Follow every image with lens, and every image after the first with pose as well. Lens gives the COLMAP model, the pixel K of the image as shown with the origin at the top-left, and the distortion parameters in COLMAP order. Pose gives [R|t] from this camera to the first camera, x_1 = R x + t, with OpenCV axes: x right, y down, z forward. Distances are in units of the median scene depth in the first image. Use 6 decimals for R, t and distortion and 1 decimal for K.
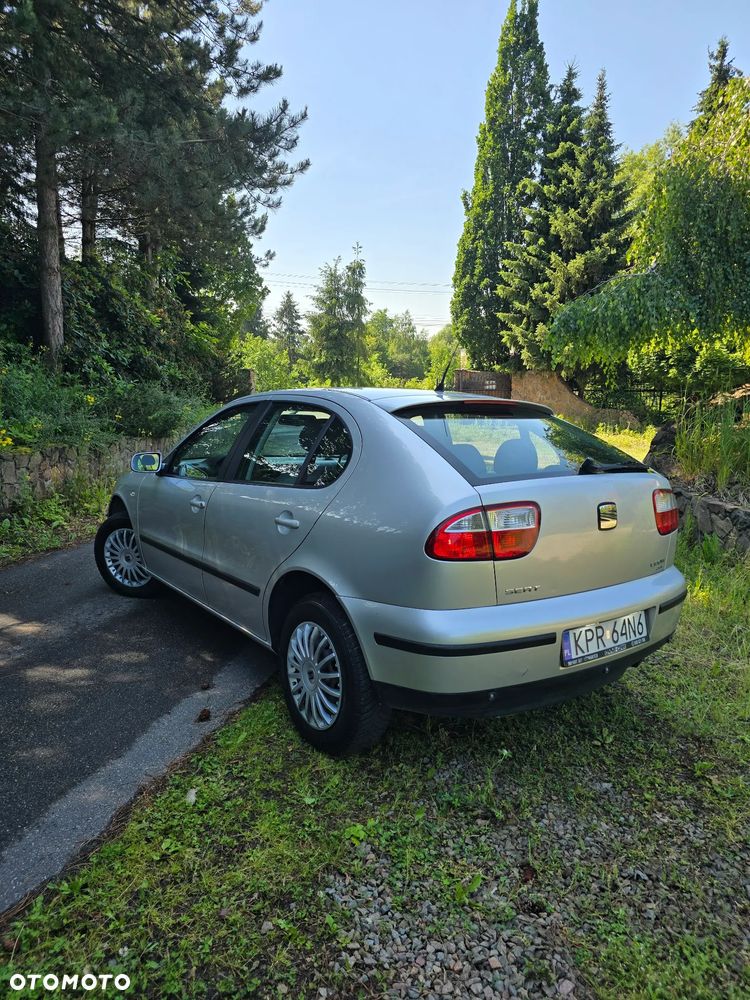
lens RADIAL K [[682.5, 0, 383.1], [0, 682.5, 496.0], [0, 0, 1]] dist [0.063905, -0.059901]
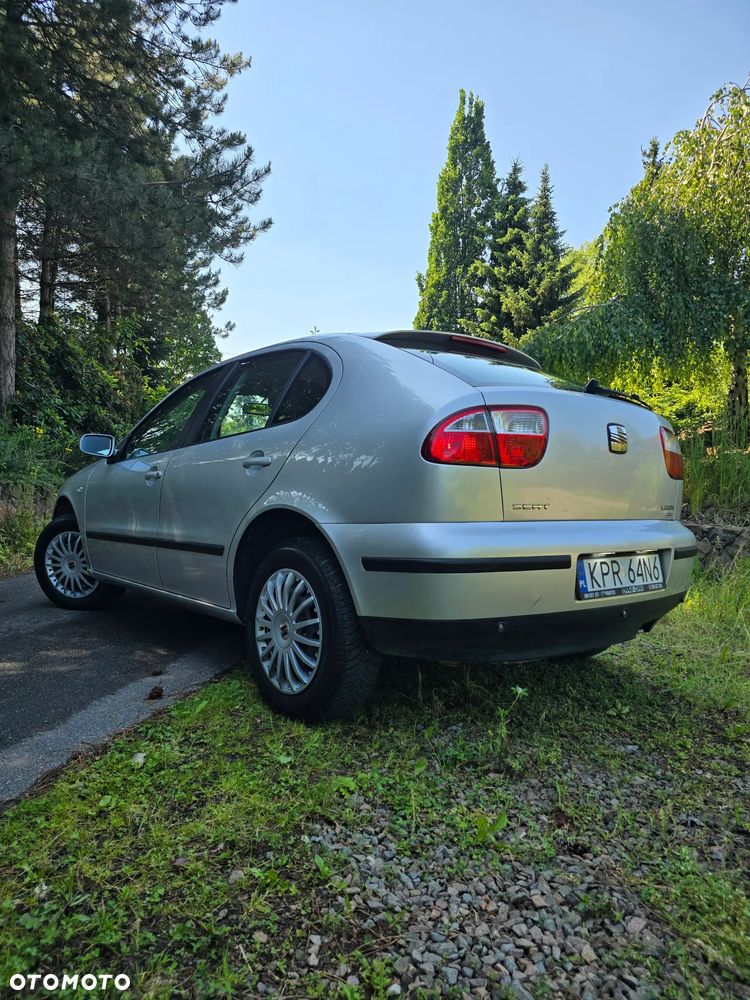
lens RADIAL K [[681.9, 0, 375.0], [0, 681.9, 500.0], [0, 0, 1]] dist [0.065423, -0.063875]
pose [[0.998603, -0.002647, 0.052777, -0.020795], [0.008940, 0.992809, -0.119373, 0.115458], [-0.052082, 0.119678, 0.991446, 0.071717]]
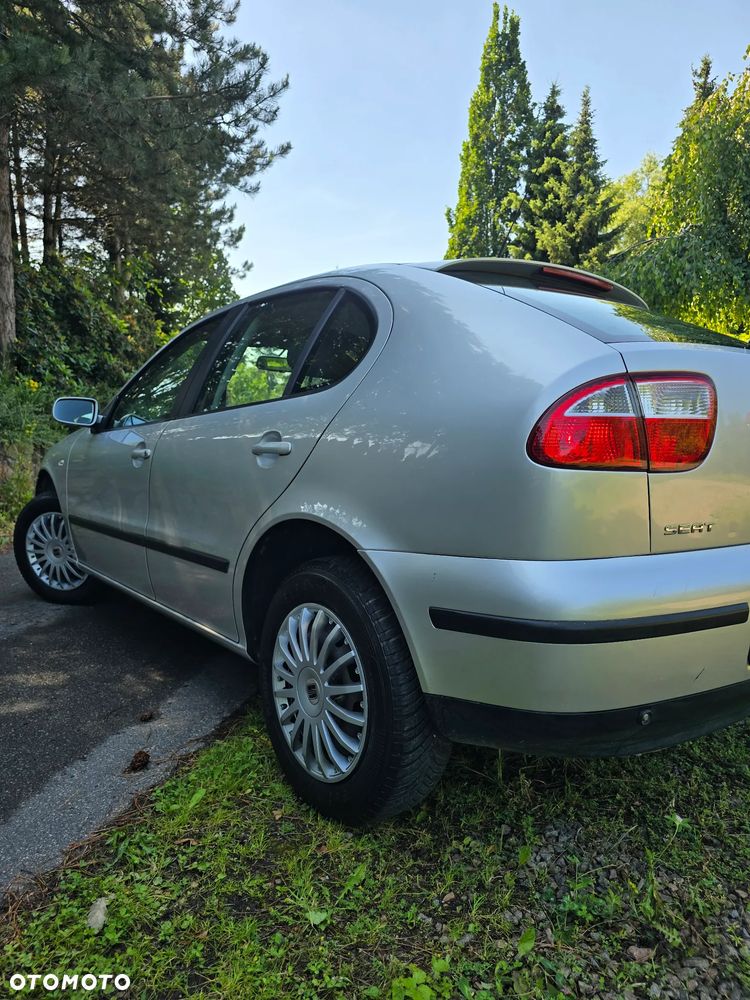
lens RADIAL K [[689.7, 0, 390.4], [0, 689.7, 496.7], [0, 0, 1]] dist [0.035282, -0.028730]
pose [[0.999134, -0.006077, 0.041155, -0.034332], [0.008029, 0.998843, -0.047420, 0.067900], [-0.040819, 0.047710, 0.998027, 0.215204]]
